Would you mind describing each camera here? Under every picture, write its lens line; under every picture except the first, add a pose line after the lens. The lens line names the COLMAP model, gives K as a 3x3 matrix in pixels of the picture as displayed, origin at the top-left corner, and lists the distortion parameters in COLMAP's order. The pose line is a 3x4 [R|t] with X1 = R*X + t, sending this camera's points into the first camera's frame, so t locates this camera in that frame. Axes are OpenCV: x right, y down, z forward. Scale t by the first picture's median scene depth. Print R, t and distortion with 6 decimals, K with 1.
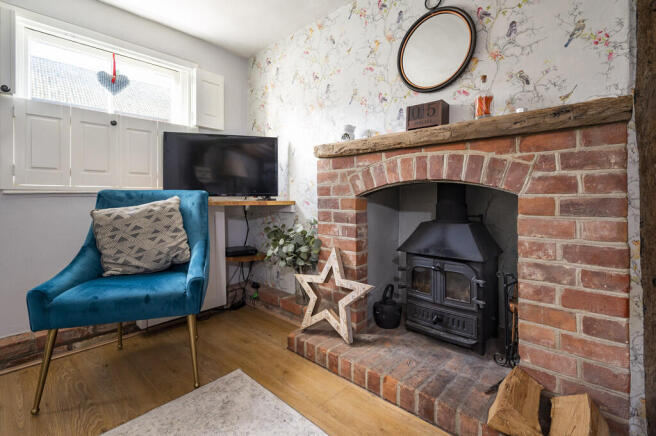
lens RADIAL K [[296.9, 0, 328.6], [0, 296.9, 196.1], [0, 0, 1]] dist [0.002255, 0.000190]
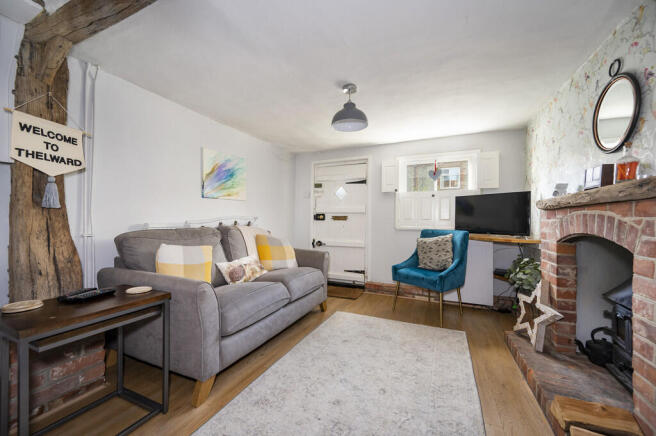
lens RADIAL K [[260.7, 0, 328.0], [0, 260.7, 218.0], [0, 0, 1]] dist [0.000679, 0.000231]
pose [[0.305351, -0.001061, -0.952239, 0.908603], [-0.005120, 0.999983, -0.002756, -0.099910], [0.952226, 0.005717, 0.305340, -0.274366]]
